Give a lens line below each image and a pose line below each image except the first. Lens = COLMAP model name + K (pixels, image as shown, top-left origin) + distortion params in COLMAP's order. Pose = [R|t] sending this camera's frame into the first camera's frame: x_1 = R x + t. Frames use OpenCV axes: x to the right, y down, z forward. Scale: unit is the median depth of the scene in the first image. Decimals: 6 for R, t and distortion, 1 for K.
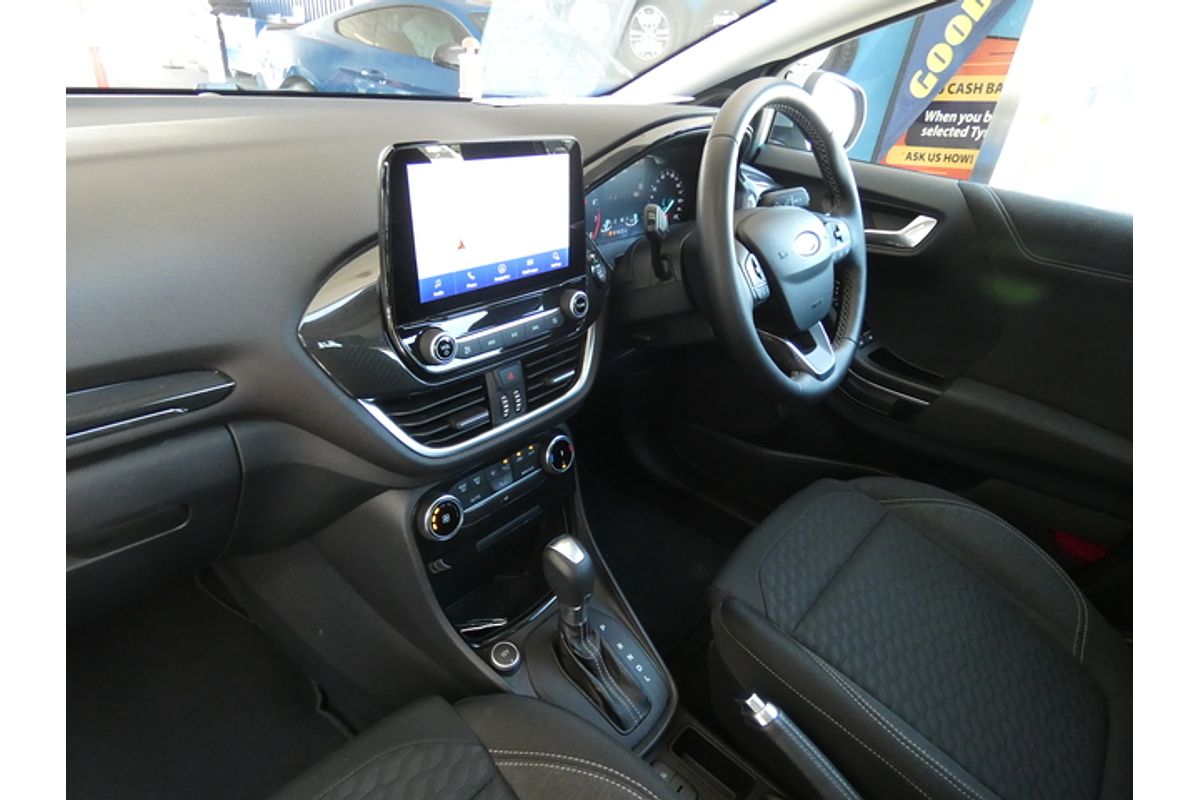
lens RADIAL K [[640.2, 0, 600.0], [0, 640.2, 400.0], [0, 0, 1]] dist [0.011939, 0.000371]
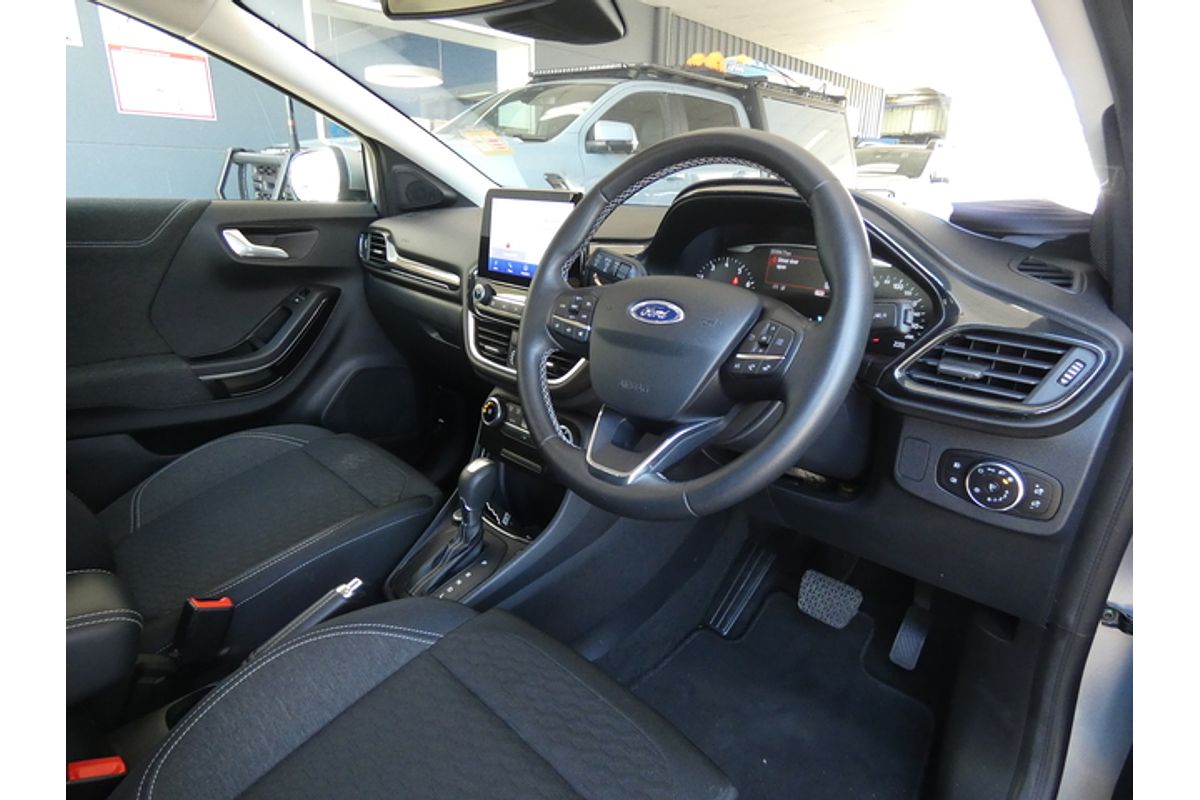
lens RADIAL K [[640.2, 0, 600.0], [0, 640.2, 400.0], [0, 0, 1]] dist [0.011939, 0.000371]
pose [[-0.060744, 0.219629, -0.973691, 1.366379], [-0.523051, 0.823829, 0.218456, -0.353675], [0.850134, 0.522560, 0.064834, 1.144080]]
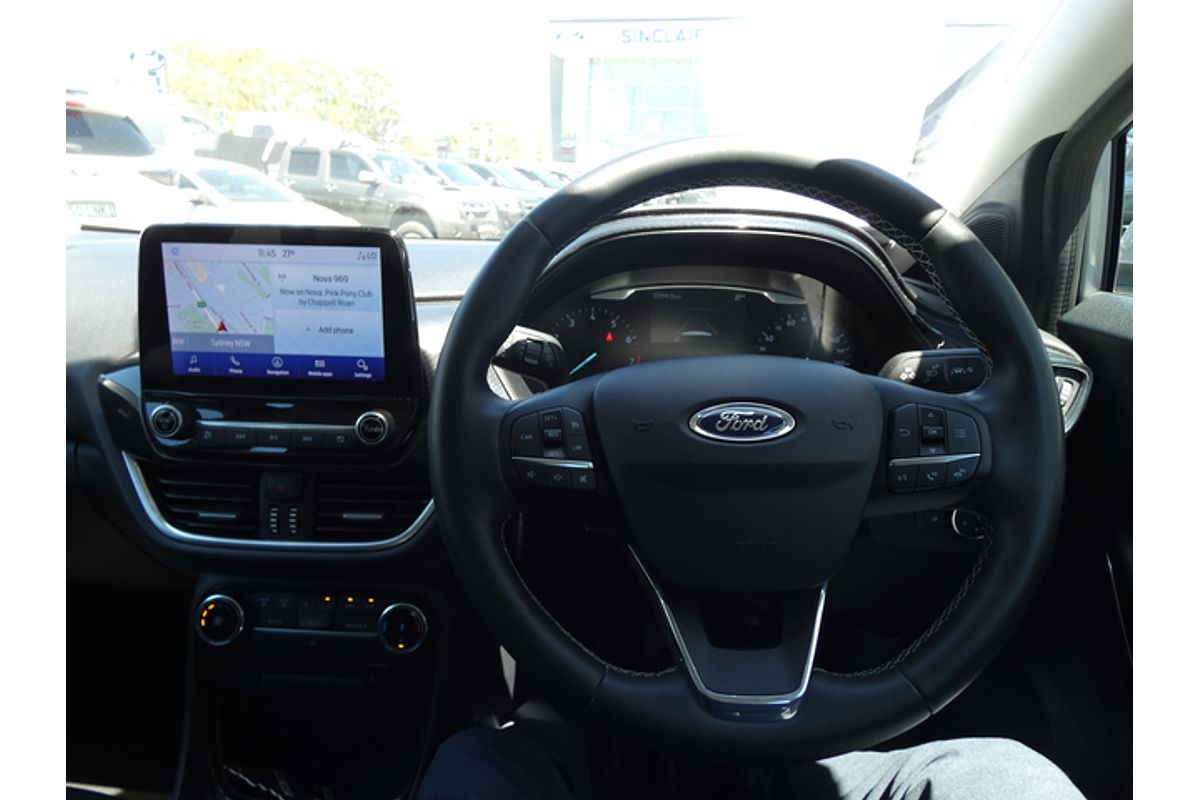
lens RADIAL K [[640.2, 0, 600.0], [0, 640.2, 400.0], [0, 0, 1]] dist [0.011939, 0.000371]
pose [[0.602555, 0.135819, -0.786436, 0.780042], [-0.353160, 0.929058, -0.110135, -0.201734], [0.715686, 0.344100, 0.607774, 0.741712]]
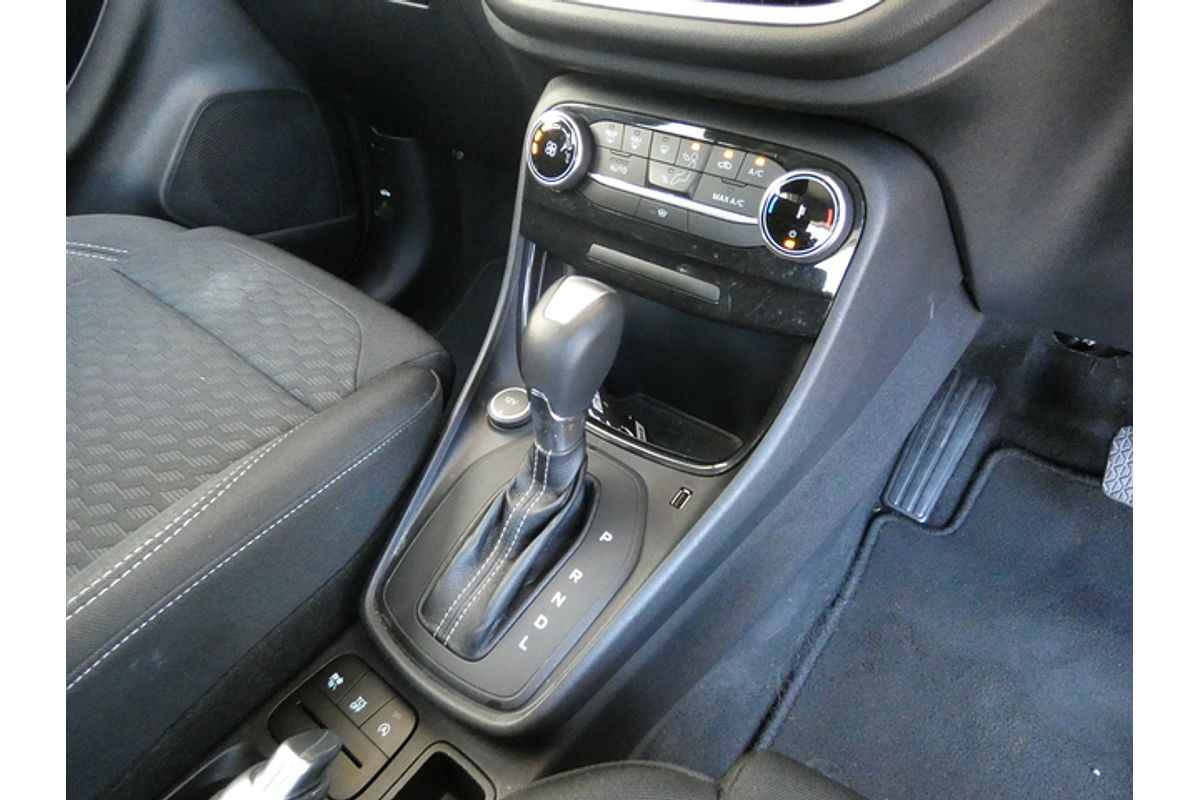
lens RADIAL K [[640.2, 0, 600.0], [0, 640.2, 400.0], [0, 0, 1]] dist [0.011939, 0.000371]
pose [[0.056786, 0.538901, -0.840453, 0.447879], [-0.500708, 0.743664, 0.443008, 0.064299], [0.863752, 0.395665, 0.312061, 0.963095]]
